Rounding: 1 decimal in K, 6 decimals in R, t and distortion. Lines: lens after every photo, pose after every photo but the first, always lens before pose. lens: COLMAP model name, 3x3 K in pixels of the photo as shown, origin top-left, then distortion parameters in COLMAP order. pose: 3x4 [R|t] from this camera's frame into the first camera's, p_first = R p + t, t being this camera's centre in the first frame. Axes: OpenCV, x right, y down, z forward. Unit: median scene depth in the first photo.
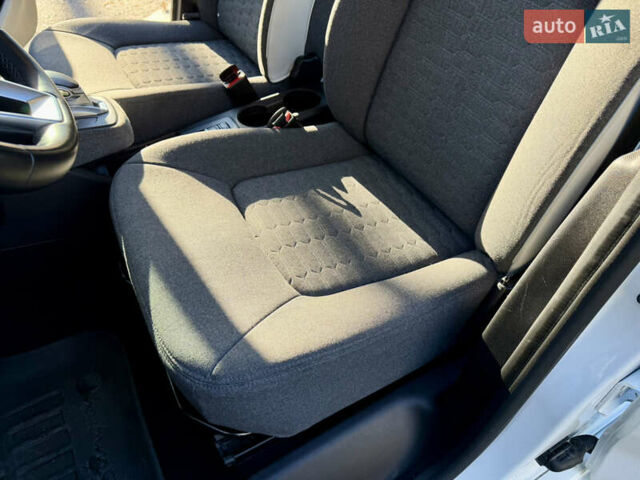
lens RADIAL K [[451.2, 0, 319.2], [0, 451.2, 246.1], [0, 0, 1]] dist [0.047479, -0.069385]
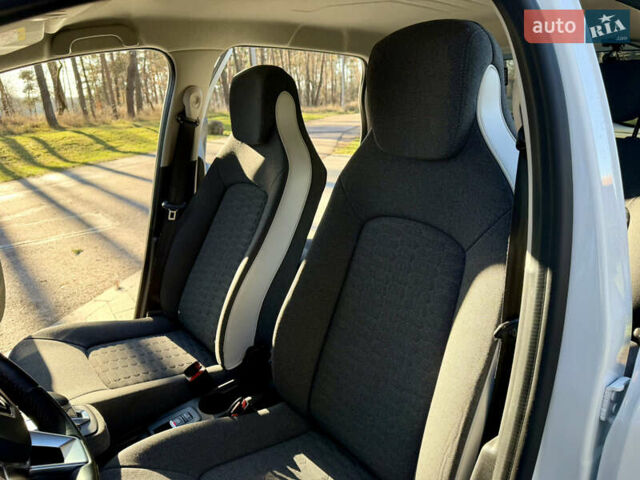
lens RADIAL K [[451.2, 0, 319.2], [0, 451.2, 246.1], [0, 0, 1]] dist [0.047479, -0.069385]
pose [[0.987656, -0.050398, 0.148308, -0.032295], [0.115903, 0.872039, -0.475516, -0.061339], [-0.105365, 0.486835, 0.867116, -0.286671]]
